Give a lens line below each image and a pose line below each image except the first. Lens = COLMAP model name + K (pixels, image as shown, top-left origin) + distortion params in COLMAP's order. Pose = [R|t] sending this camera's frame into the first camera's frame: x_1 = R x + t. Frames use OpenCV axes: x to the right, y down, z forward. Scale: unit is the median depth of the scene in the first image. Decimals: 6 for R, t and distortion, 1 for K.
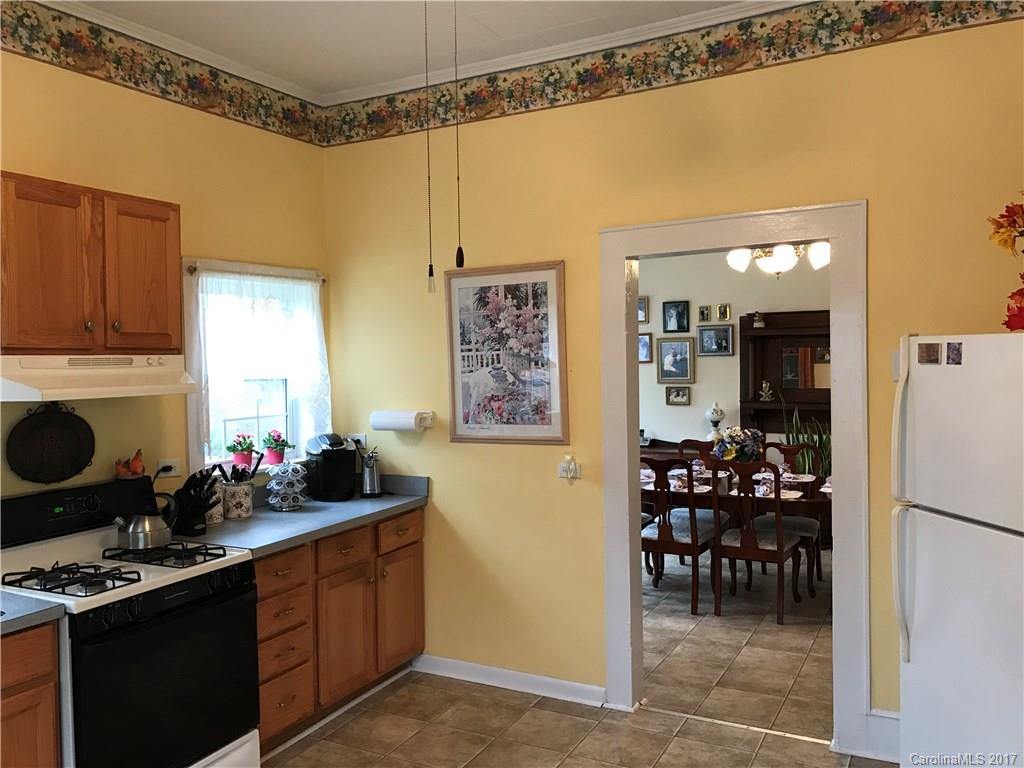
lens RADIAL K [[823.4, 0, 512.2], [0, 823.4, 380.8], [0, 0, 1]] dist [0.017454, -0.022973]
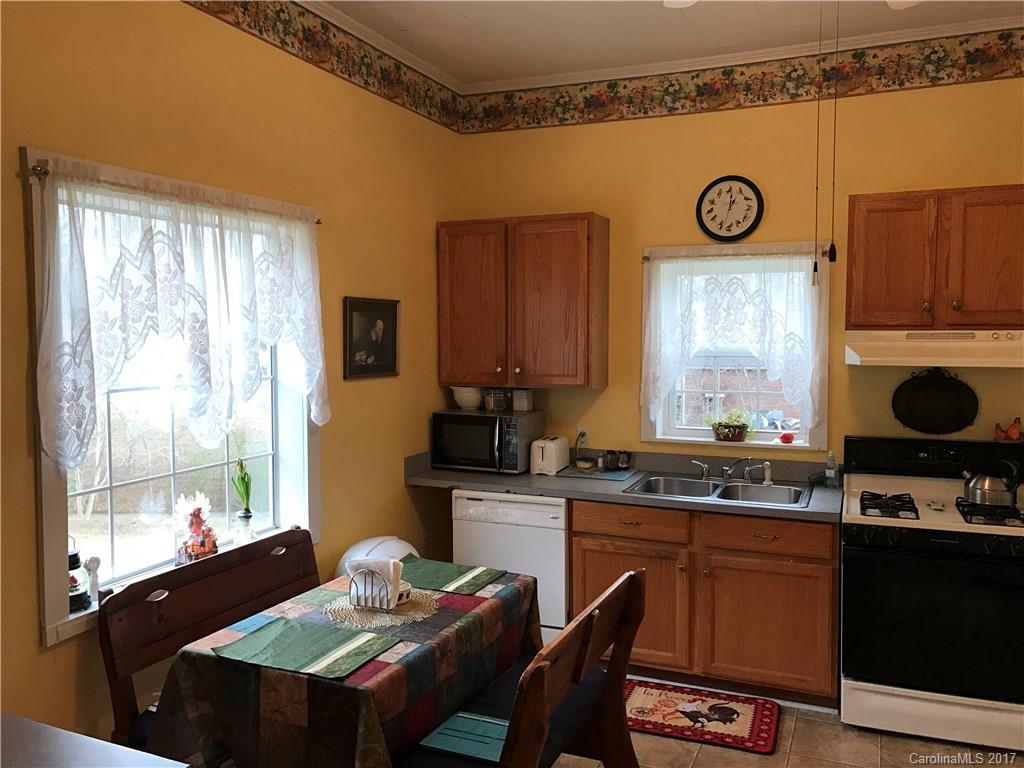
lens RADIAL K [[823.4, 0, 509.9], [0, 823.4, 382.7], [0, 0, 1]] dist [0.017454, -0.022973]
pose [[0.077747, 0.075577, -0.994104, 0.586114], [-0.027398, 0.996908, 0.073647, -0.024338], [0.996597, 0.021510, 0.079577, 0.263815]]
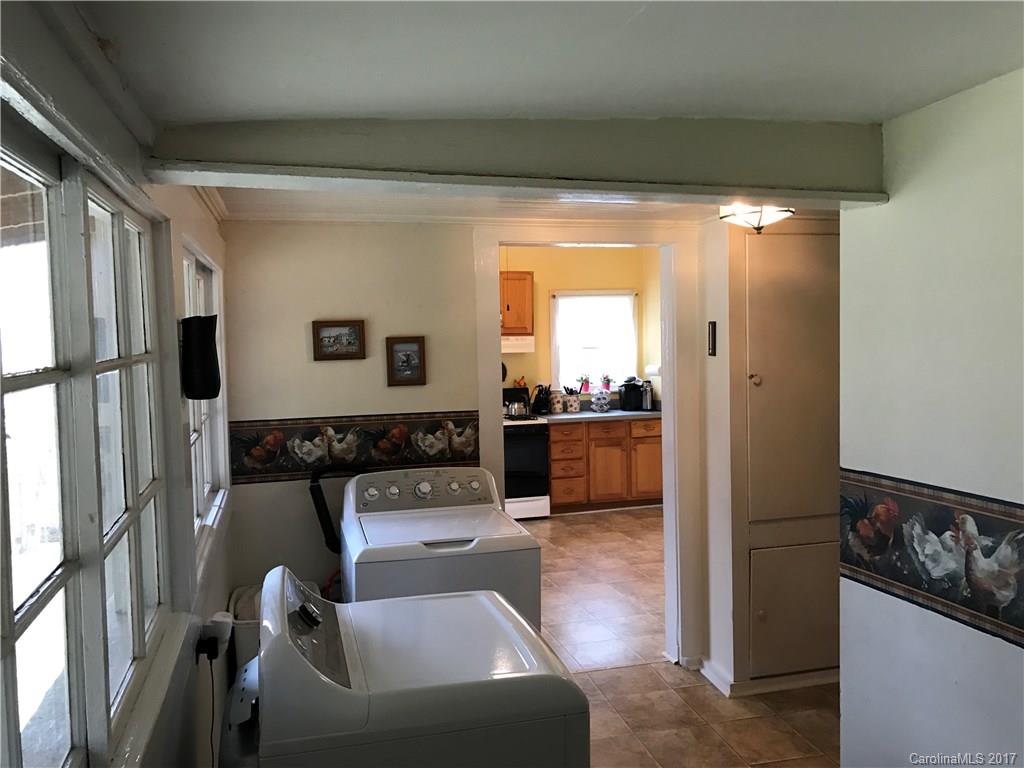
lens RADIAL K [[823.4, 0, 511.2], [0, 823.4, 387.6], [0, 0, 1]] dist [0.017454, -0.022973]
pose [[0.688454, 0.043006, -0.724003, 1.277710], [-0.012883, 0.998808, 0.047079, 0.006317], [0.725165, -0.023084, 0.688188, -0.669651]]
